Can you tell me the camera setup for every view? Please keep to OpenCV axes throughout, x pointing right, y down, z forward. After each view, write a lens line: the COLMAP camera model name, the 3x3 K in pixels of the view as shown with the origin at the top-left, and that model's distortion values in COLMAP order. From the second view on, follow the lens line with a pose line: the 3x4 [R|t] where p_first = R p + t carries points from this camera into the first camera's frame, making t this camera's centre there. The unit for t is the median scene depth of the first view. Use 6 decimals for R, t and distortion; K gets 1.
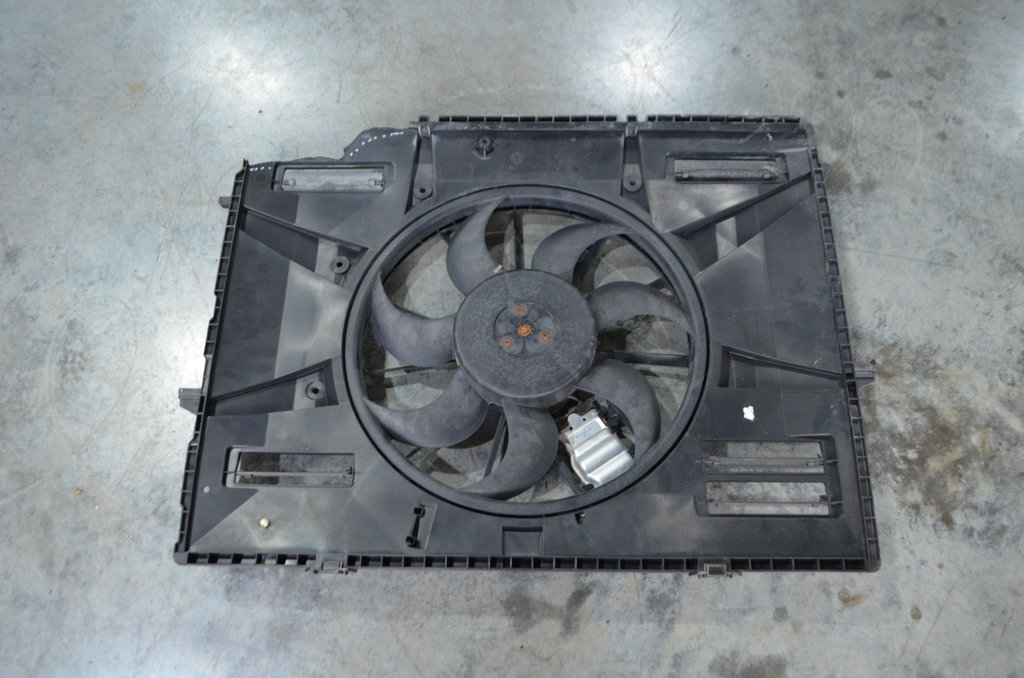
lens RADIAL K [[881.8, 0, 521.2], [0, 881.8, 341.0], [0, 0, 1]] dist [-0.075210, 0.008346]
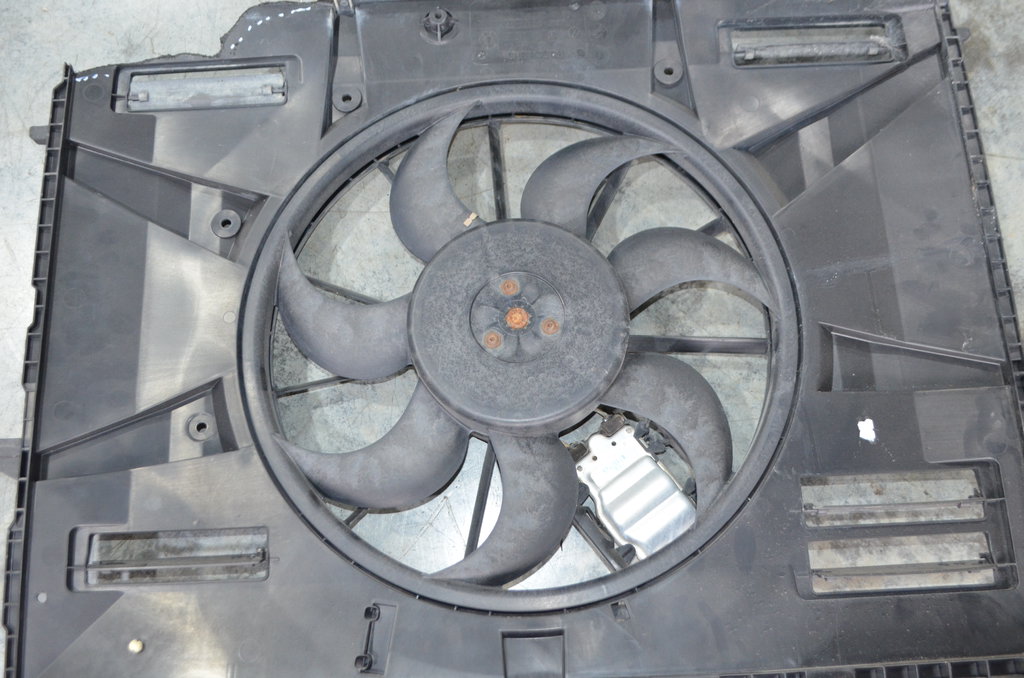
lens RADIAL K [[1014.9, 0, 512.0], [0, 1014.9, 339.0], [0, 0, 1]] dist [-0.062515, 0.017442]
pose [[0.998456, -0.052809, 0.017248, -0.013193], [0.050375, 0.991531, 0.119704, -0.081368], [-0.023423, -0.118650, 0.992660, 0.246336]]
